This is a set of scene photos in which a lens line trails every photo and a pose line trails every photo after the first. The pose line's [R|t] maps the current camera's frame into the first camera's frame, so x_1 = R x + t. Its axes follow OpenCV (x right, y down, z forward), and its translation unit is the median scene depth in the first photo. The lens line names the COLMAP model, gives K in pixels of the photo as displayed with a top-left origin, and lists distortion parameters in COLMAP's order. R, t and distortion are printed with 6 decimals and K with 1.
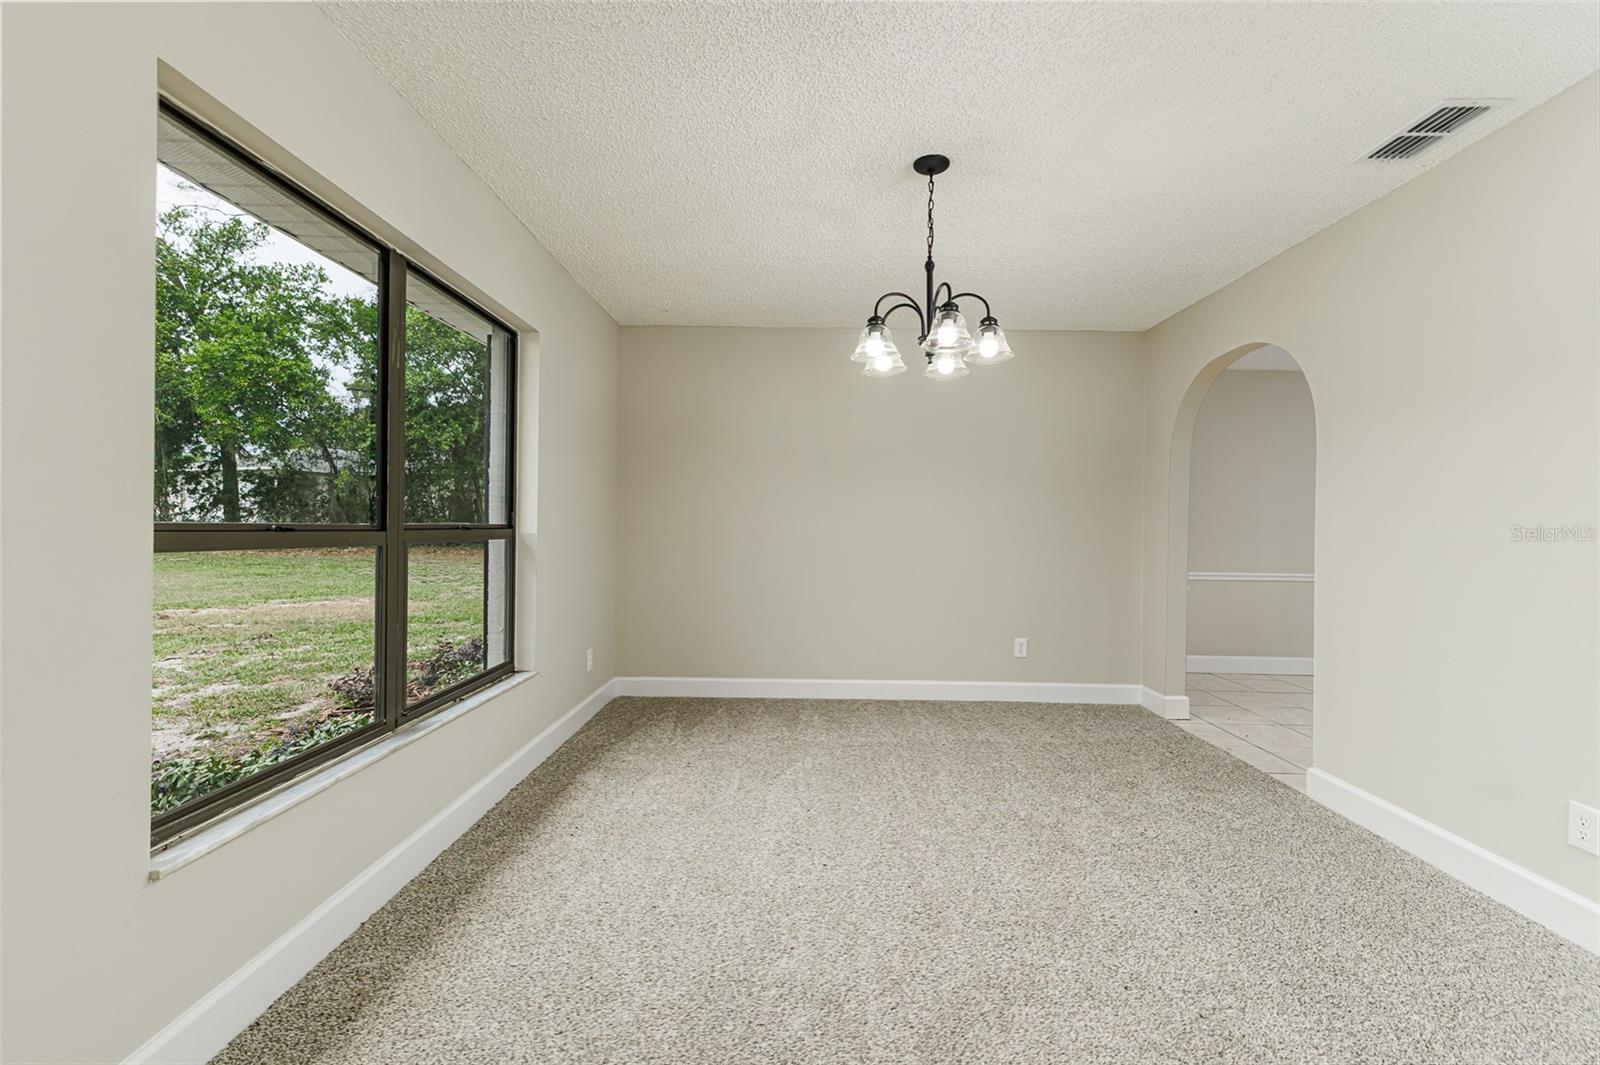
lens RADIAL K [[700.3, 0, 796.2], [0, 700.3, 524.2], [0, 0, 1]] dist [0.008939, -0.000175]
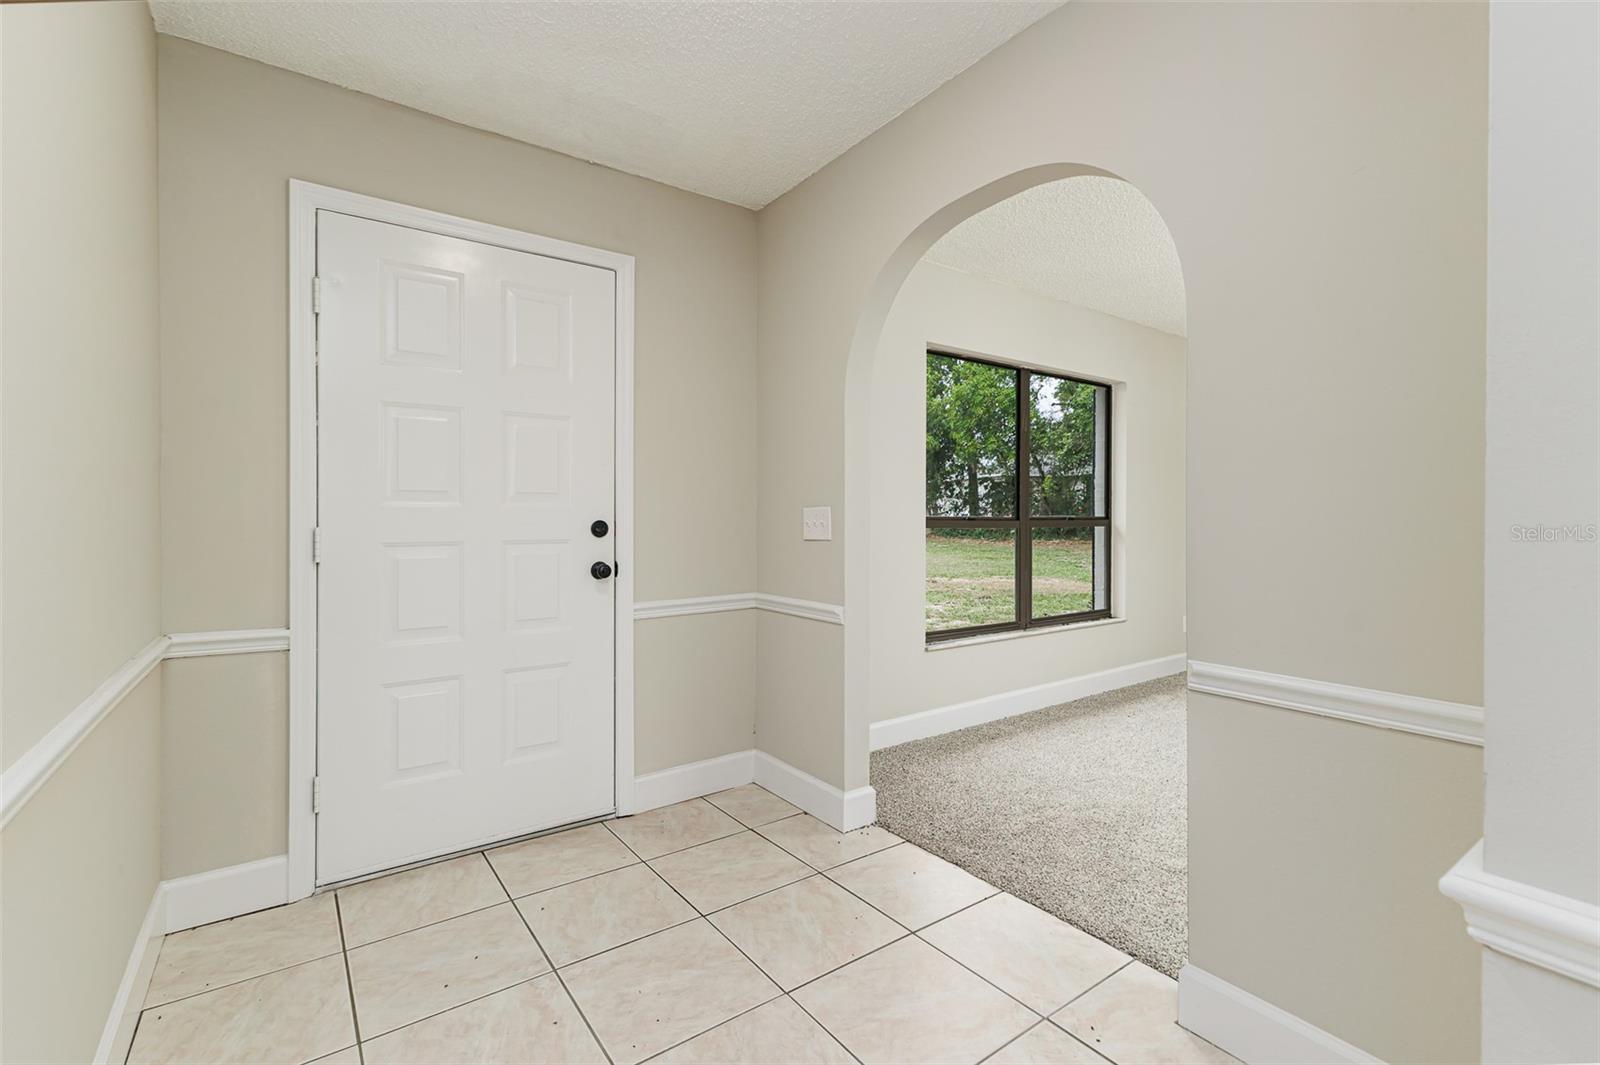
lens RADIAL K [[700.3, 0, 796.2], [0, 700.3, 524.2], [0, 0, 1]] dist [0.008939, -0.000175]
pose [[0.599975, -0.000615, -0.800018, 0.103038], [0.006023, 0.999975, 0.003748, 0.001845], [0.799996, -0.007068, 0.599964, -0.110295]]
